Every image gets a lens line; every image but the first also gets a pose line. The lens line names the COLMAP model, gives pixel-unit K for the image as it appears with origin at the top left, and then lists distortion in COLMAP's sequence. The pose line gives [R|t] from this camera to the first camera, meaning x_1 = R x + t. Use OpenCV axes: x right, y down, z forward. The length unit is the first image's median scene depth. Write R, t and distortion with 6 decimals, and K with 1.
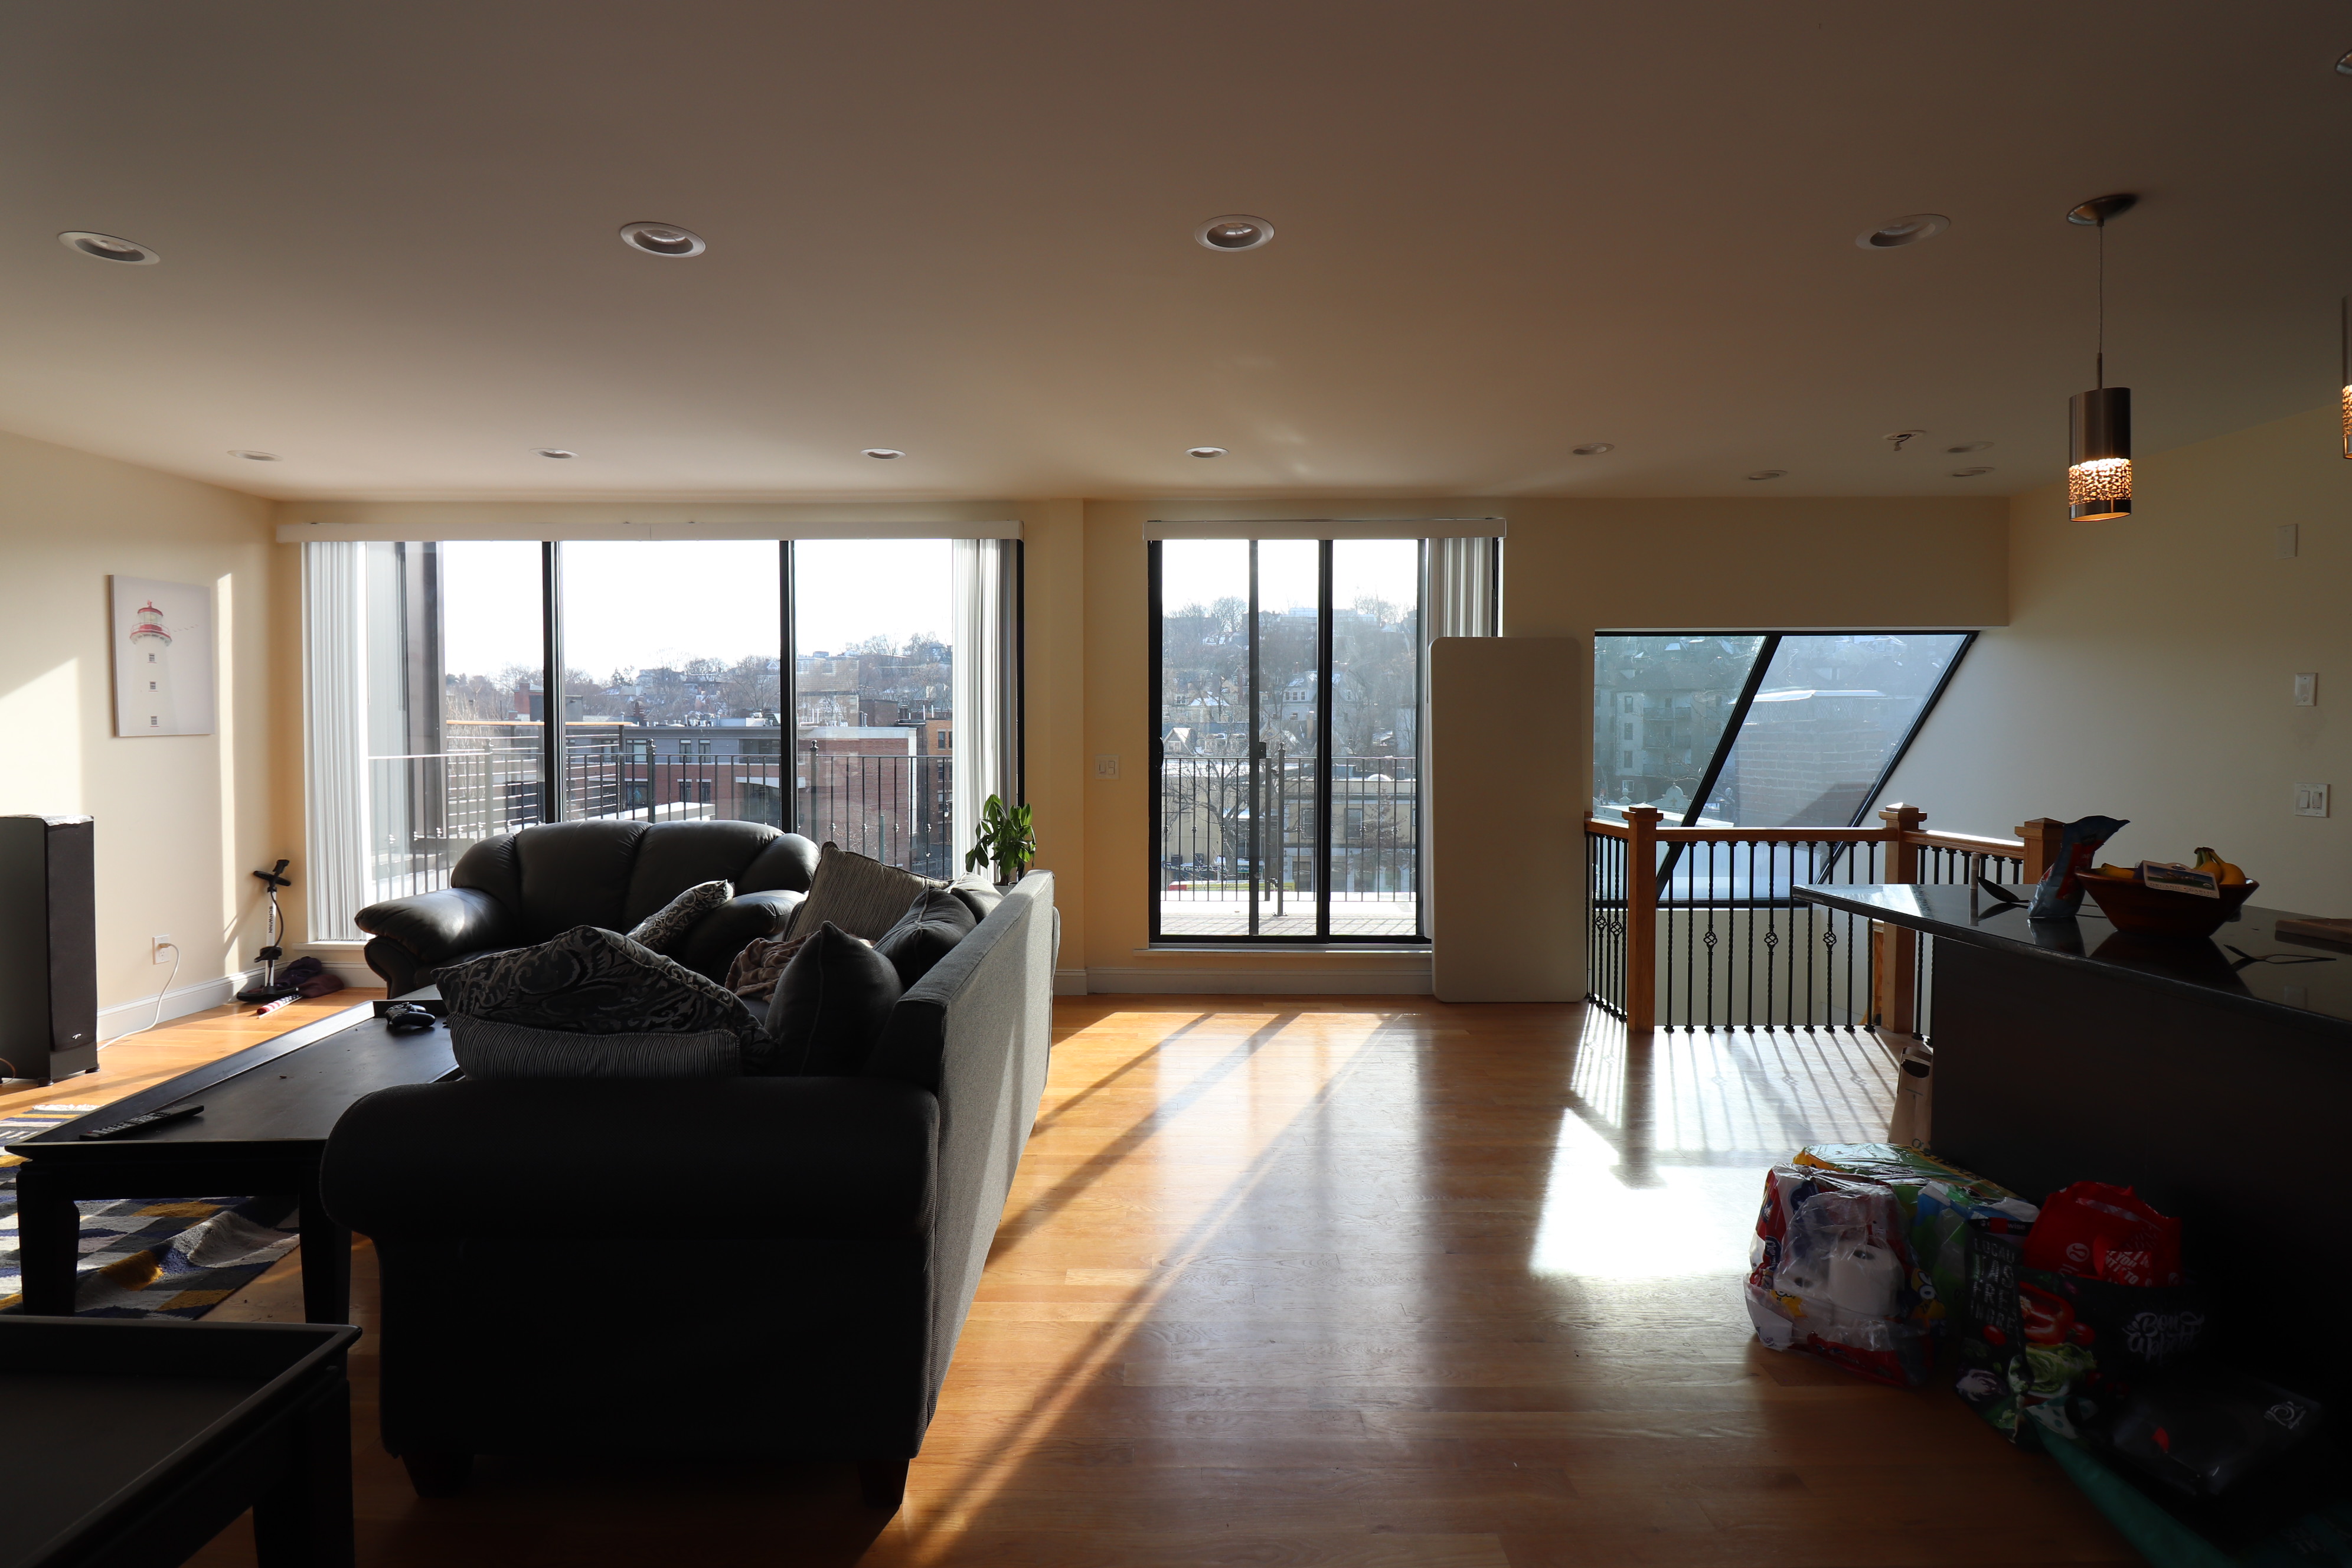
lens RADIAL K [[1102.9, 0, 1179.7], [0, 1102.9, 765.9], [0, 0, 1]] dist [-0.013034, -0.004895]
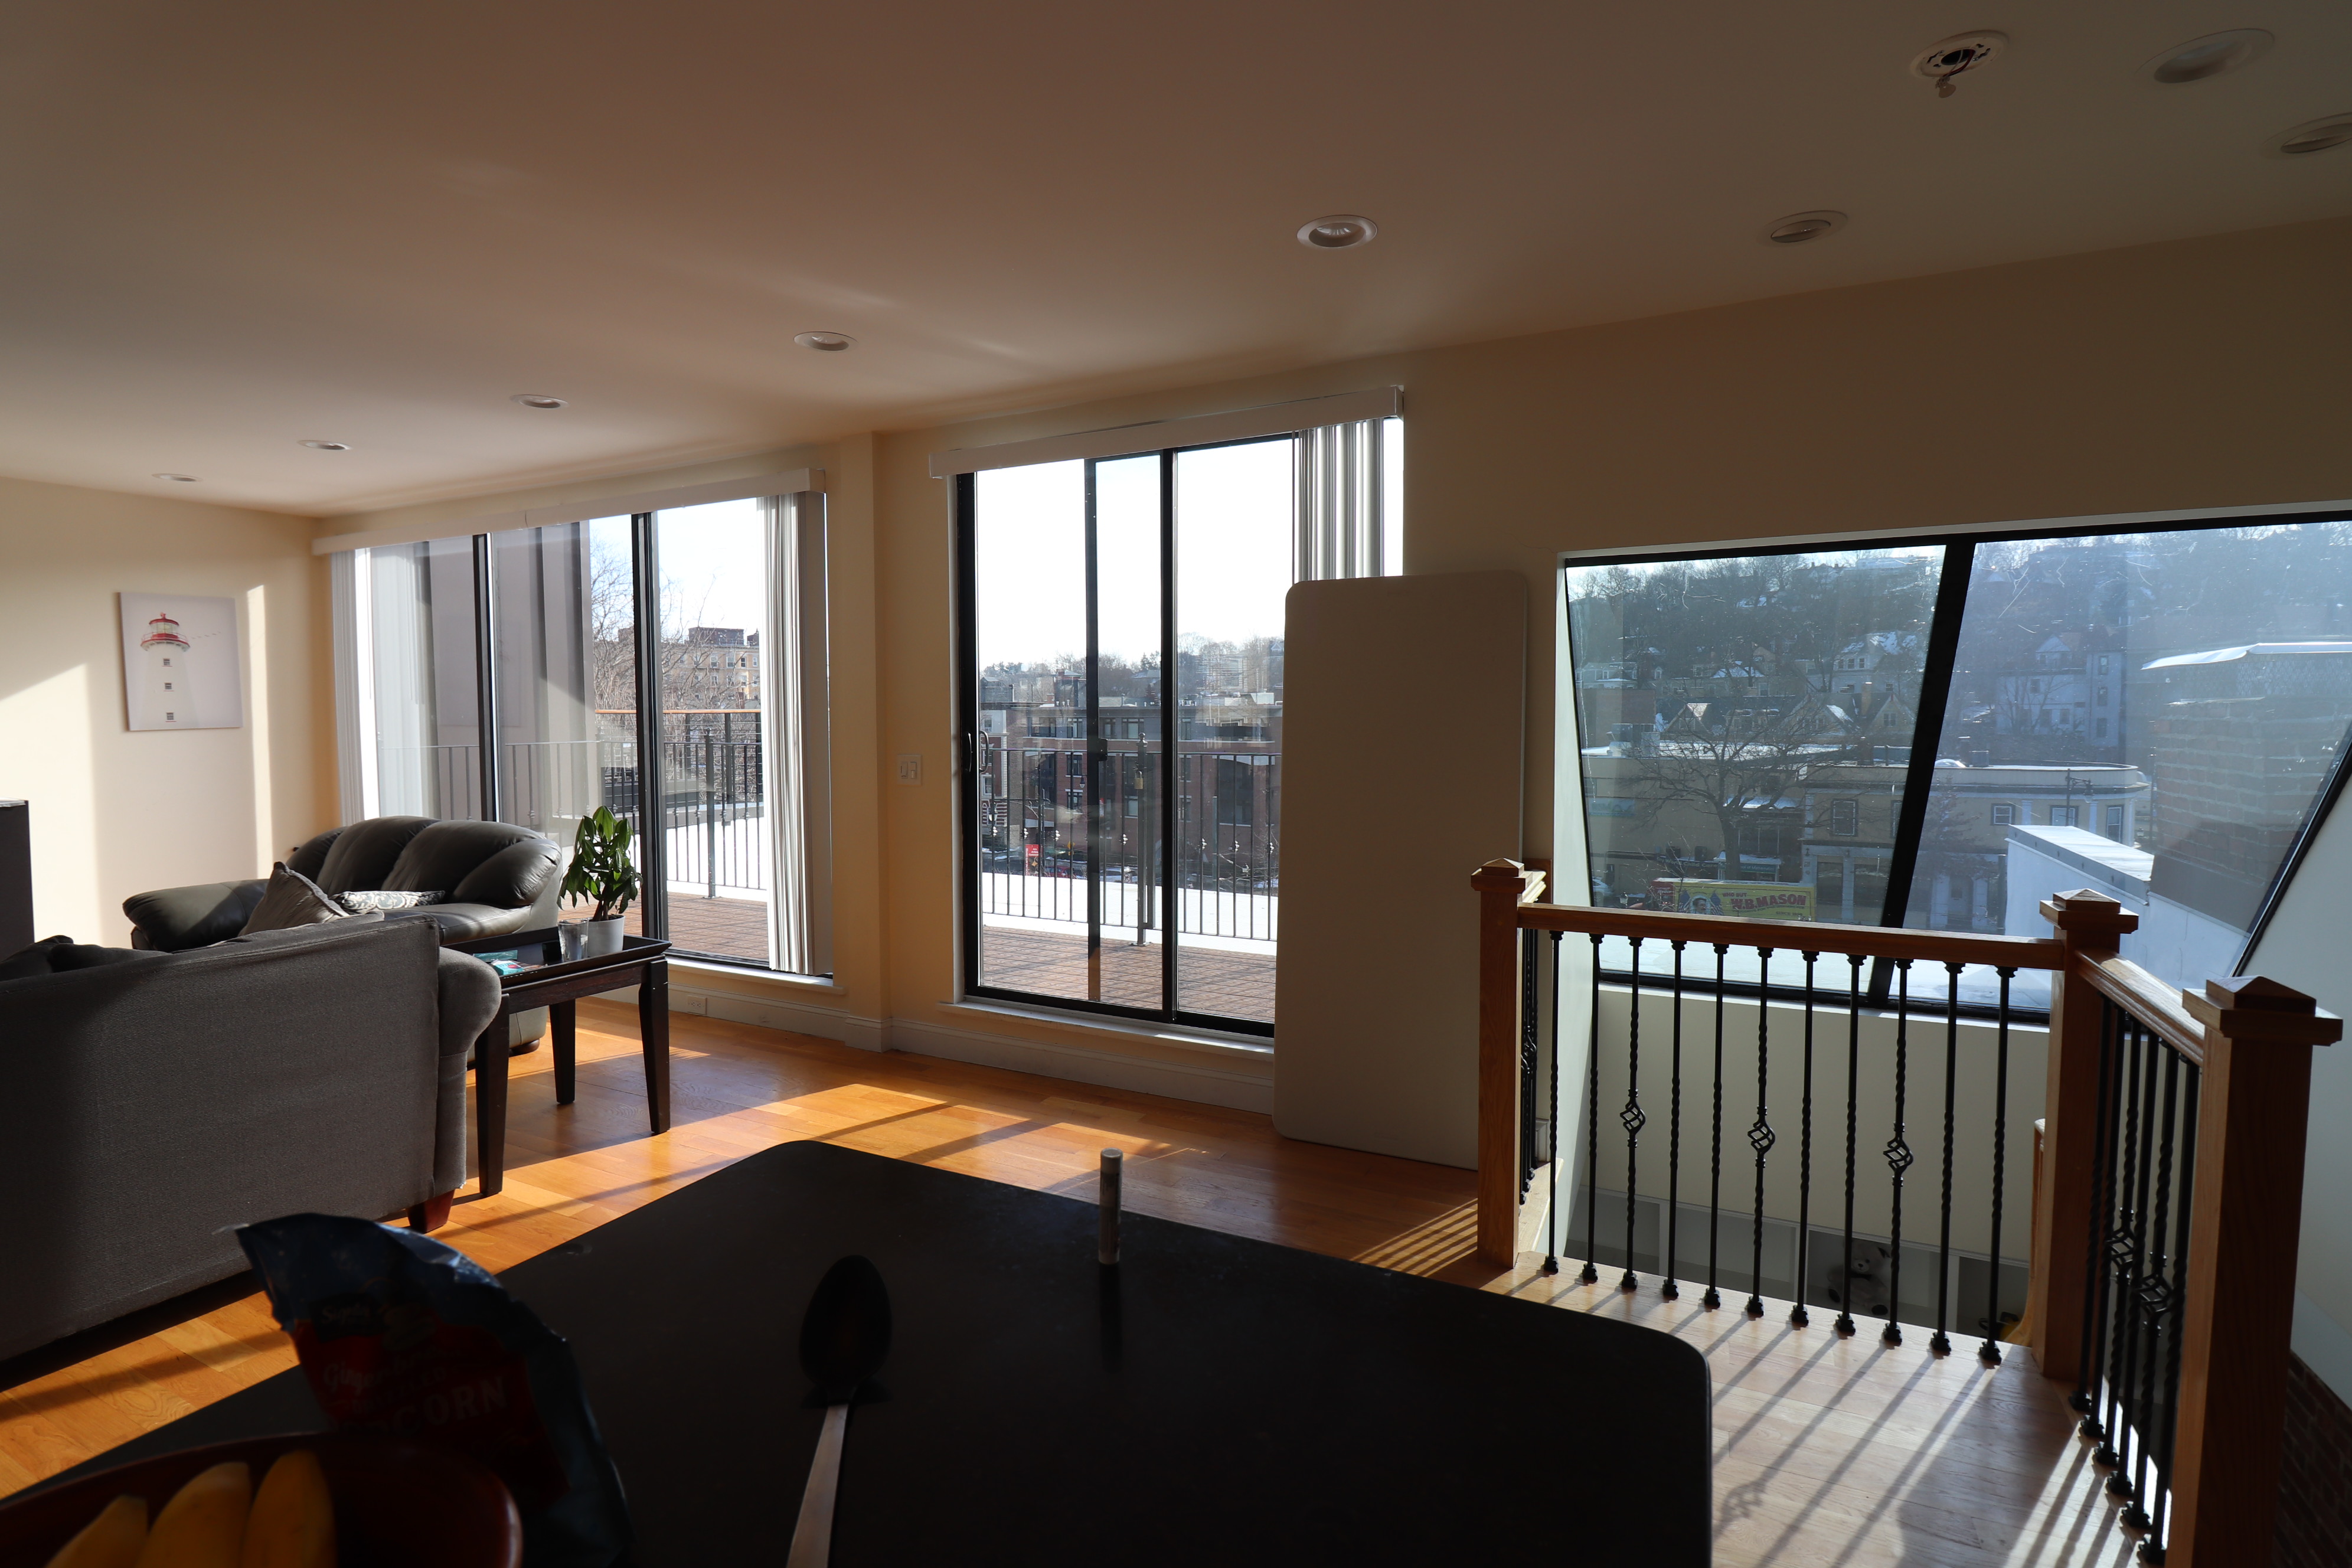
lens RADIAL K [[1102.9, 0, 1177.9], [0, 1102.9, 770.3], [0, 0, 1]] dist [-0.013034, -0.004895]
pose [[0.895800, 0.019612, -0.444024, 0.467252], [-0.008565, 0.999602, 0.026872, -0.021579], [0.444374, -0.020269, 0.895612, 0.382686]]
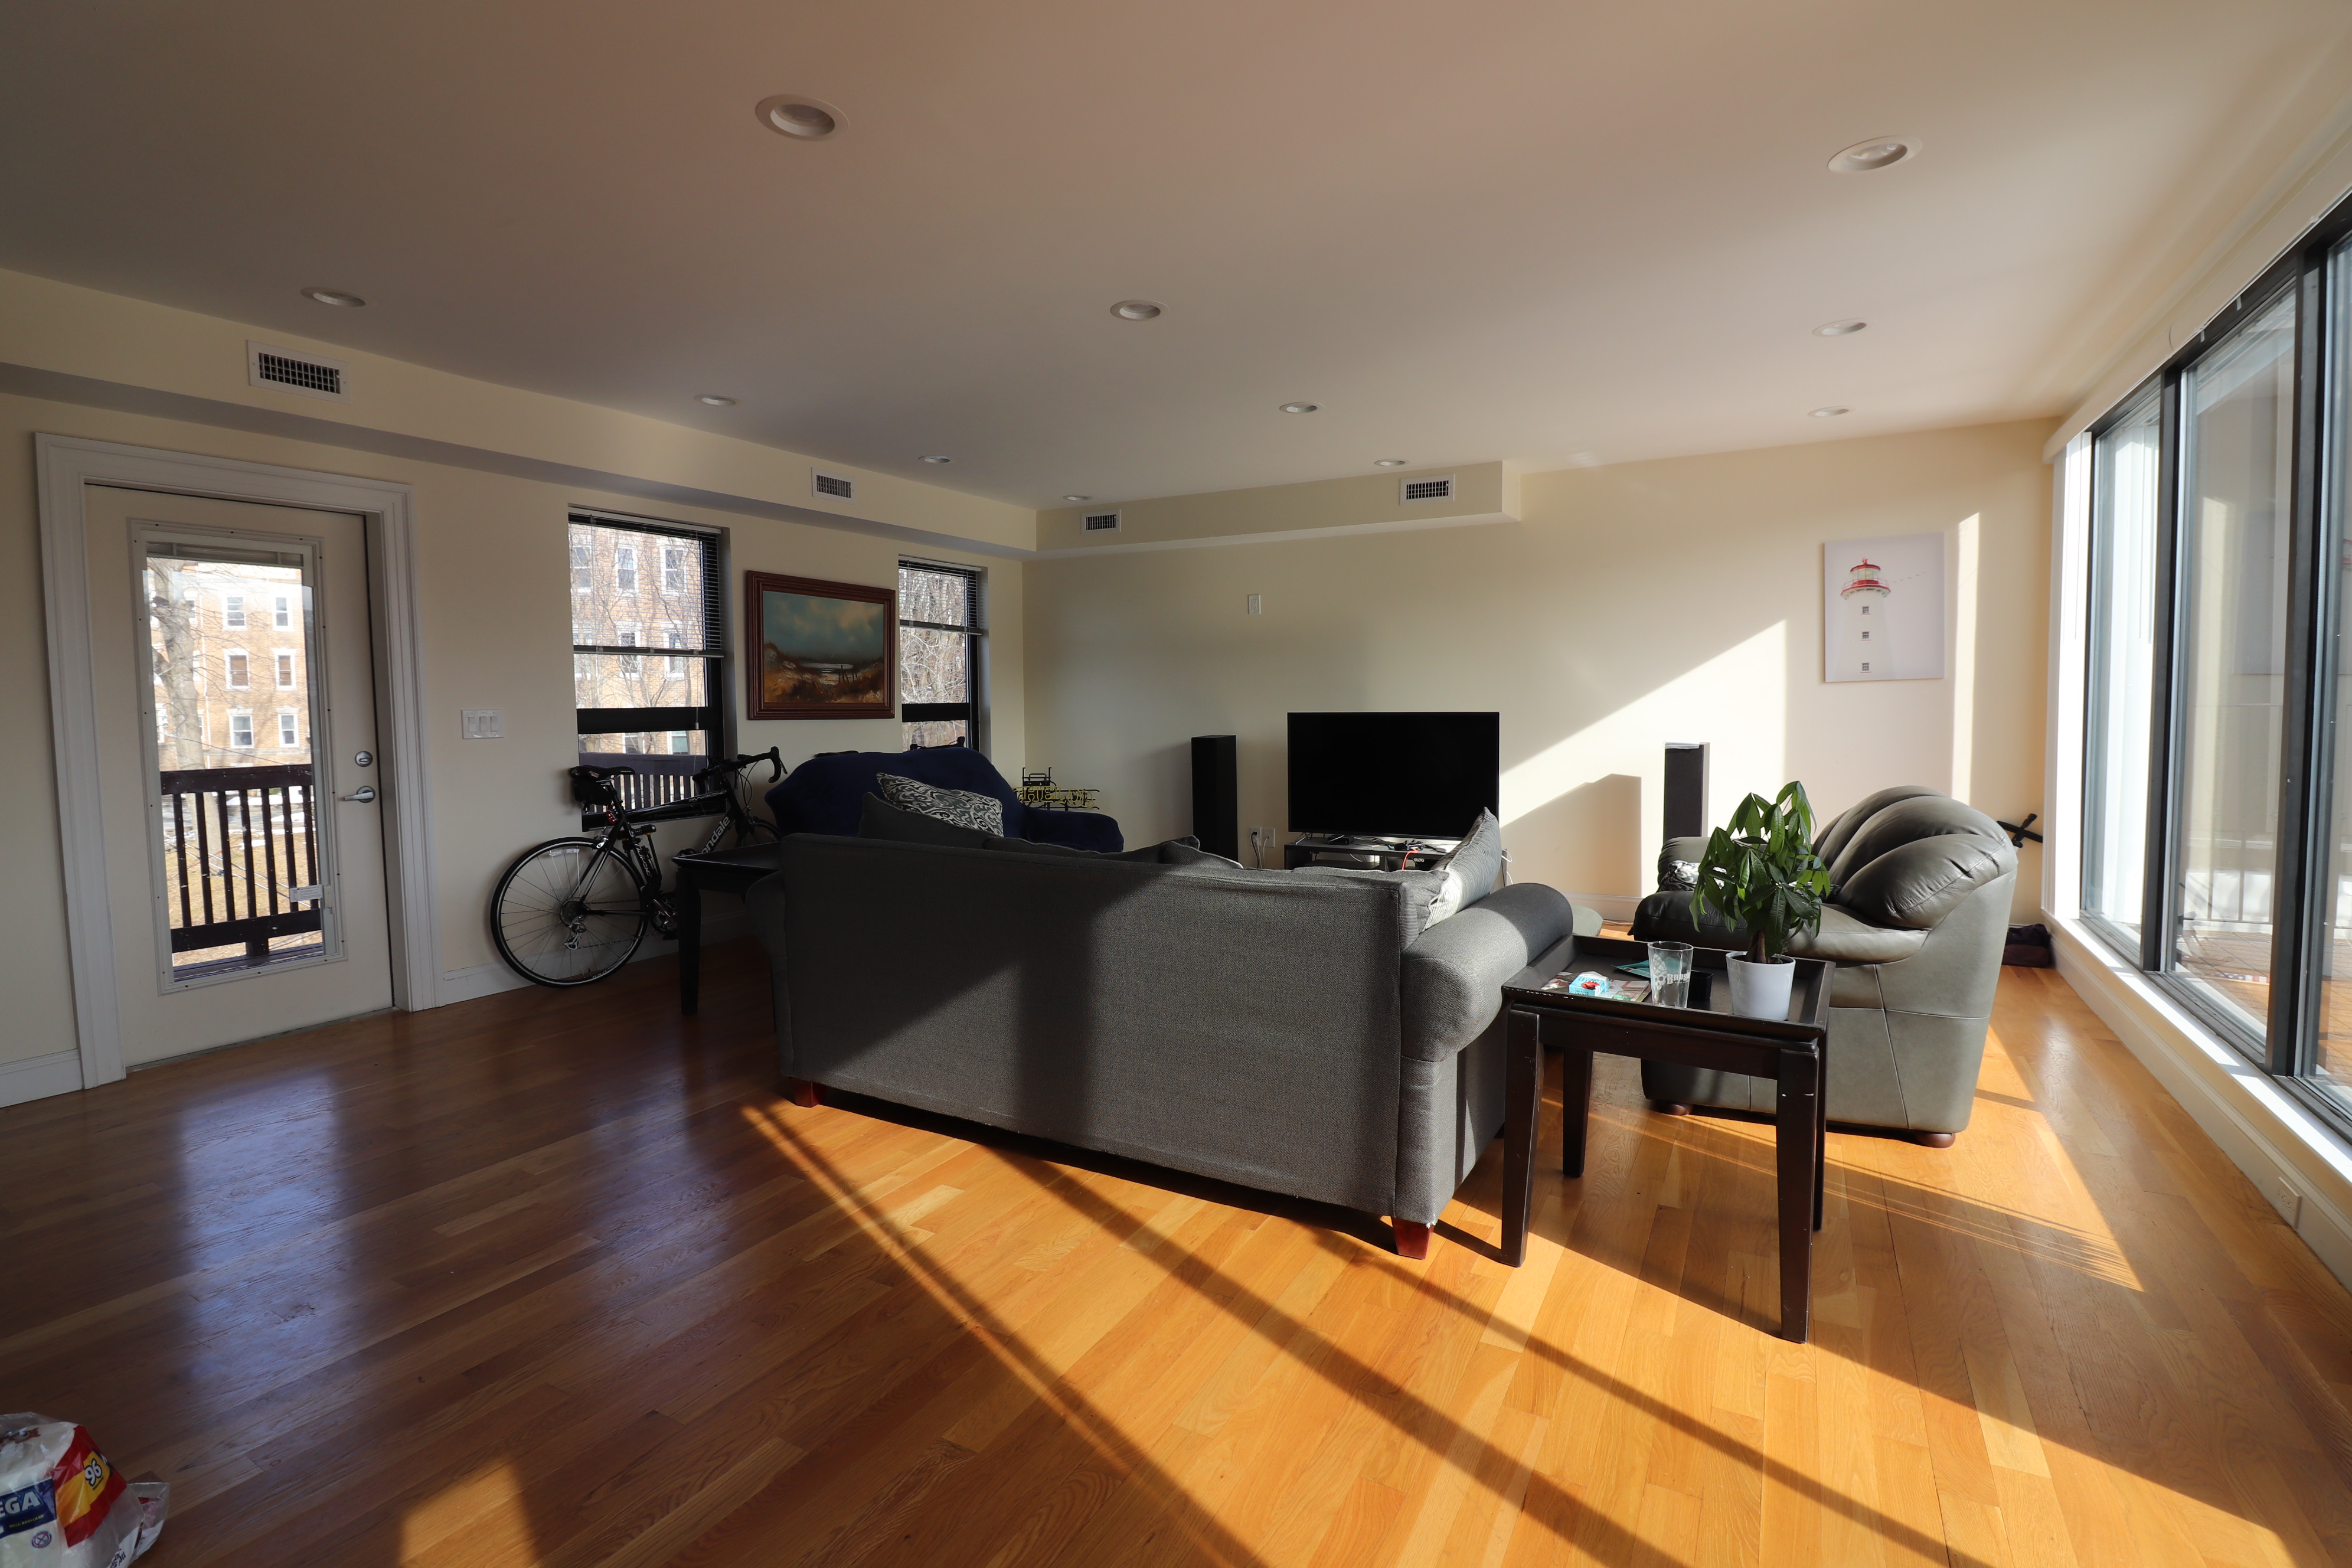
lens RADIAL K [[1102.9, 0, 1168.8], [0, 1102.9, 763.8], [0, 0, 1]] dist [-0.013034, -0.004895]
pose [[-0.499593, 0.056730, -0.864401, 0.334120], [-0.012572, 0.997273, 0.072716, -0.013412], [0.866169, 0.047196, -0.497517, 0.825861]]
